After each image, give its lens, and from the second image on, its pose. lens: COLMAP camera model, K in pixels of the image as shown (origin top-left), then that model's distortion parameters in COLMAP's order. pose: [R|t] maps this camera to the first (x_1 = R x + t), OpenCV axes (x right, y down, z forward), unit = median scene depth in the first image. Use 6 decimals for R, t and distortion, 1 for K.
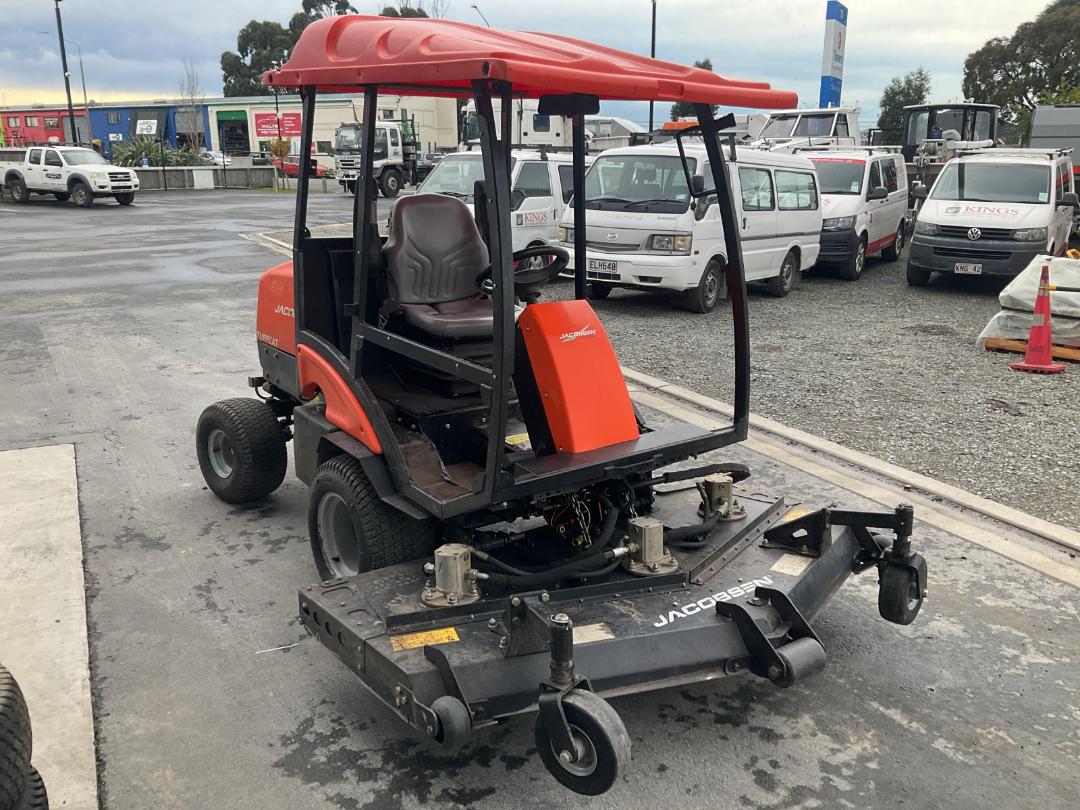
lens RADIAL K [[892.9, 0, 533.6], [0, 892.9, 407.3], [0, 0, 1]] dist [0.064030, -0.107910]
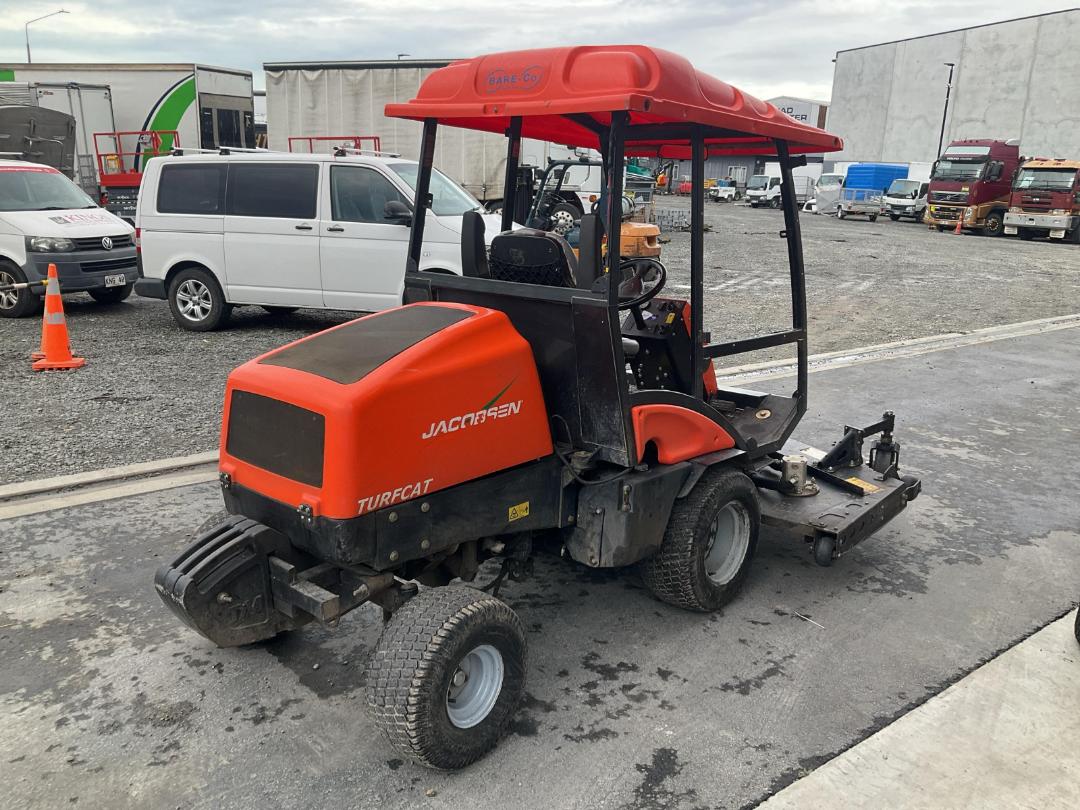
lens RADIAL K [[892.9, 0, 534.4], [0, 892.9, 398.9], [0, 0, 1]] dist [0.064030, -0.107910]
pose [[-0.184485, -0.251376, 0.950145, -0.827219], [0.236848, 0.926877, 0.291208, -0.275377], [-0.953870, 0.278763, -0.111457, 0.919488]]
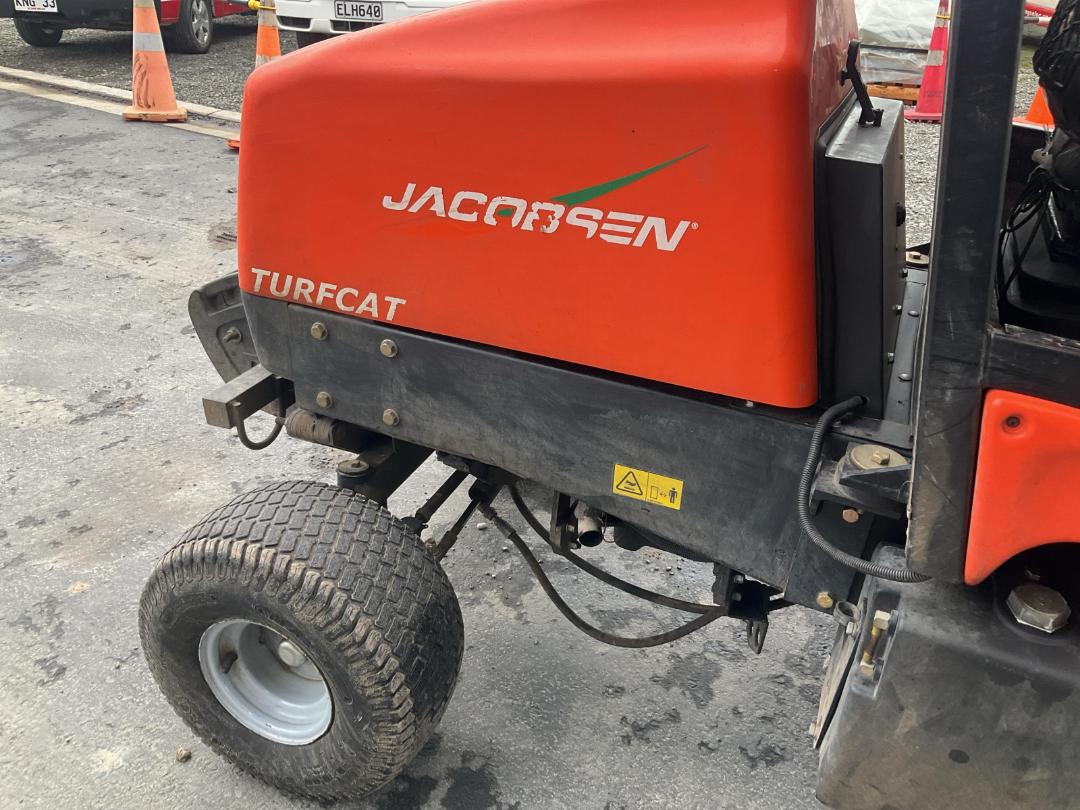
lens RADIAL K [[892.9, 0, 535.6], [0, 892.9, 403.2], [0, 0, 1]] dist [0.064030, -0.107910]
pose [[0.873400, -0.229650, 0.429457, -0.359037], [0.113878, 0.953694, 0.278387, -0.113177], [-0.473502, -0.194238, 0.859108, 0.662540]]
